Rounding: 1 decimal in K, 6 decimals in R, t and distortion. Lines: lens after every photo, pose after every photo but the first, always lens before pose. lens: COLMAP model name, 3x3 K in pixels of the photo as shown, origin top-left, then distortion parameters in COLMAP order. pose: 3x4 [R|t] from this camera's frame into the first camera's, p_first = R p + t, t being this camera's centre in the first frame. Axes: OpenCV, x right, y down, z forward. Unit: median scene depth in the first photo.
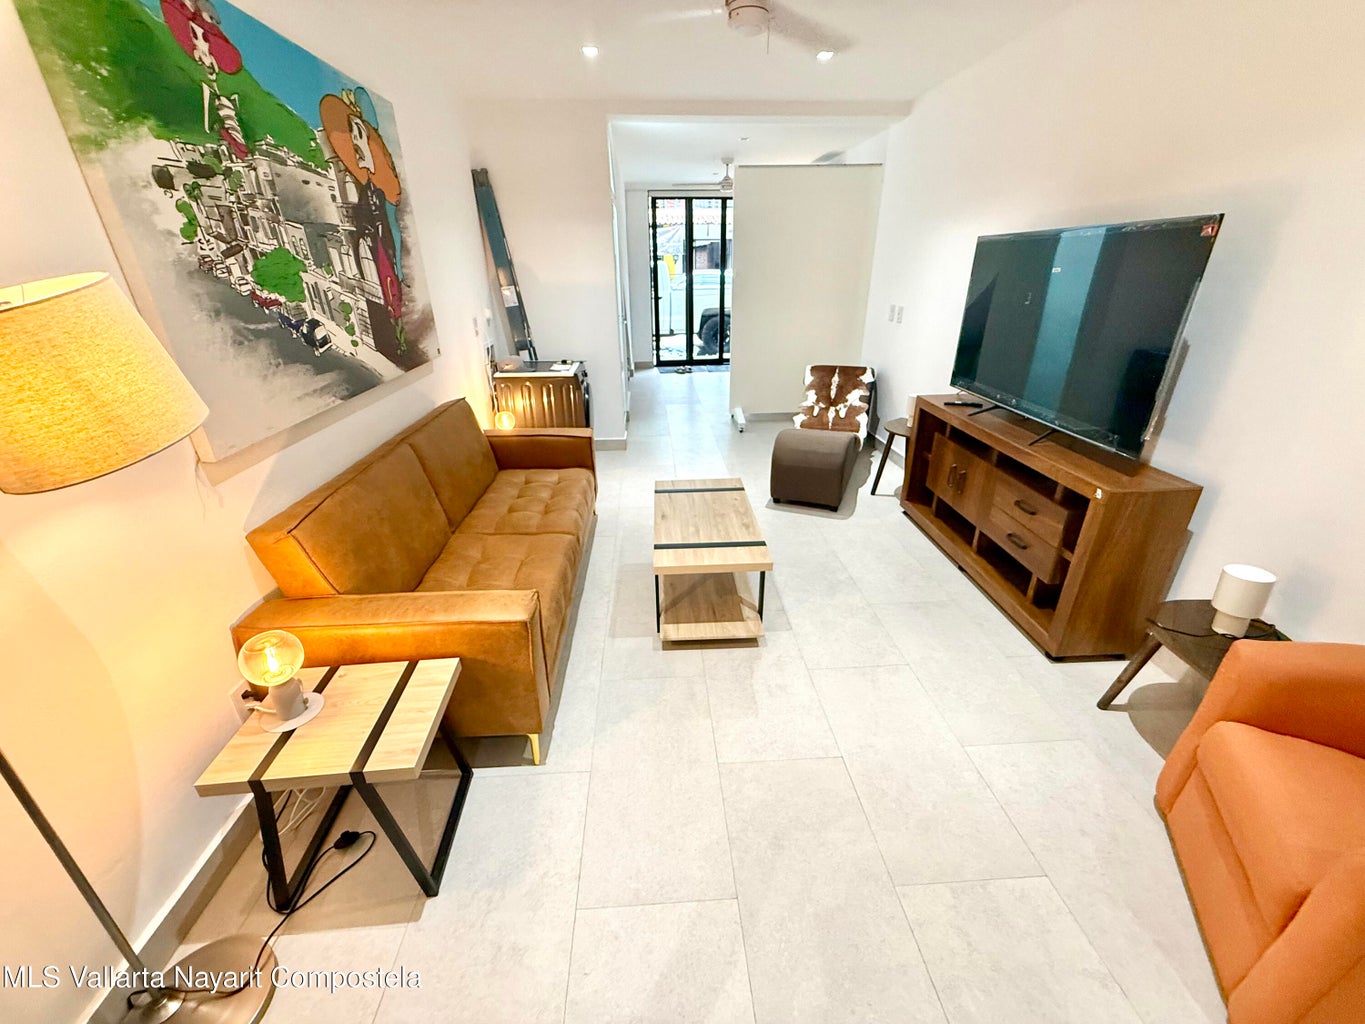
lens RADIAL K [[545.2, 0, 682.5], [0, 545.2, 512.0], [0, 0, 1]] dist [0.001425, -0.000108]
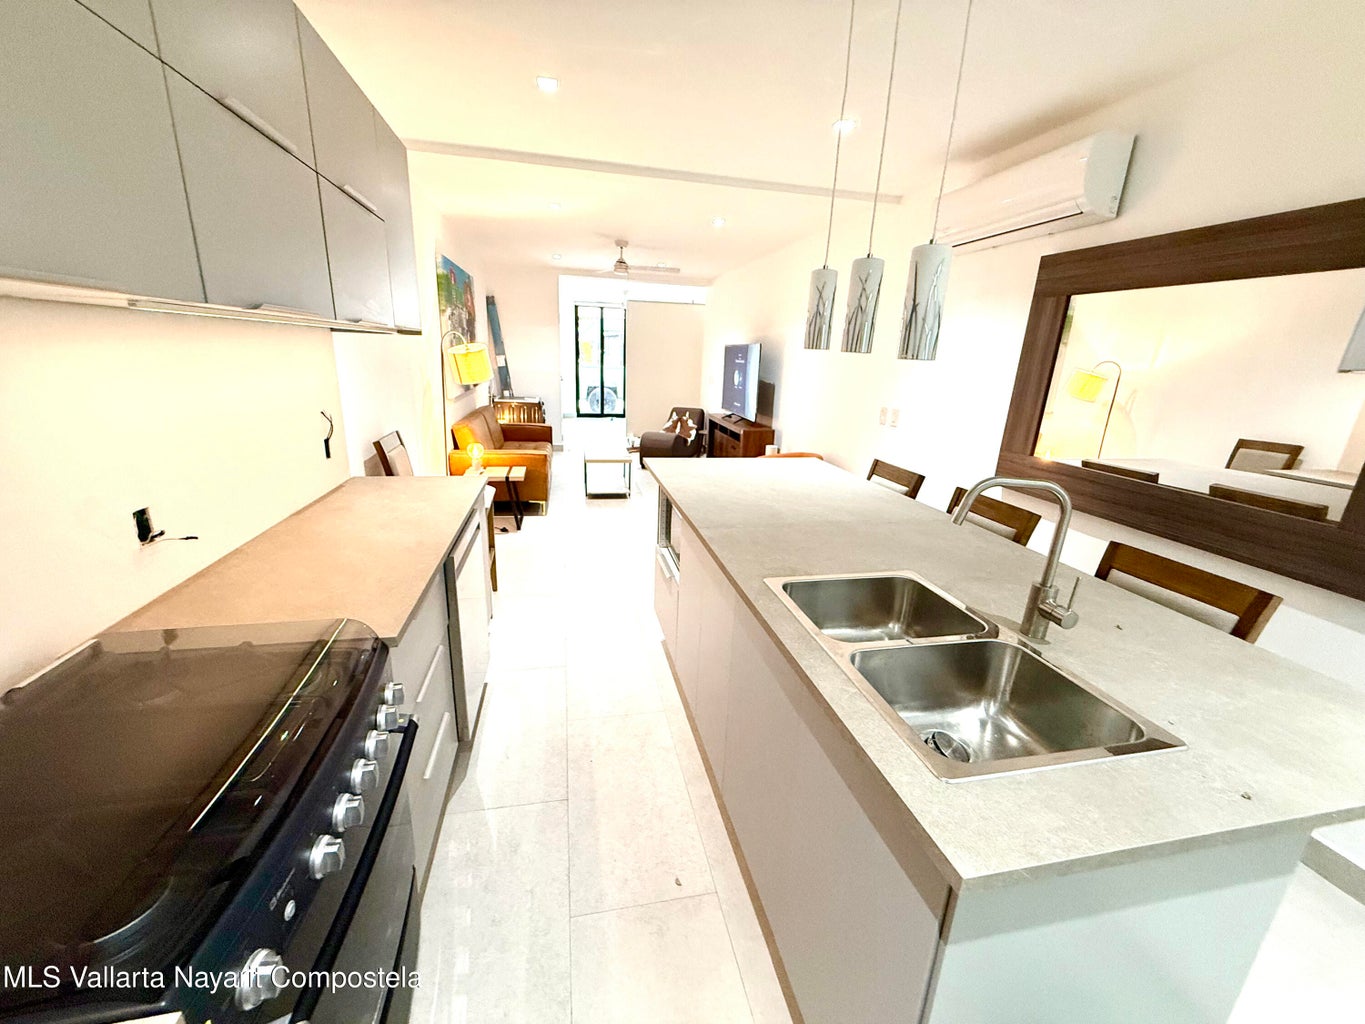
lens RADIAL K [[545.2, 0, 682.5], [0, 545.2, 512.0], [0, 0, 1]] dist [0.001425, -0.000108]
pose [[0.987378, 0.005928, 0.158269, -0.002207], [0.016245, 0.990239, -0.138433, 0.361759], [-0.157545, 0.139256, 0.977644, -0.798286]]
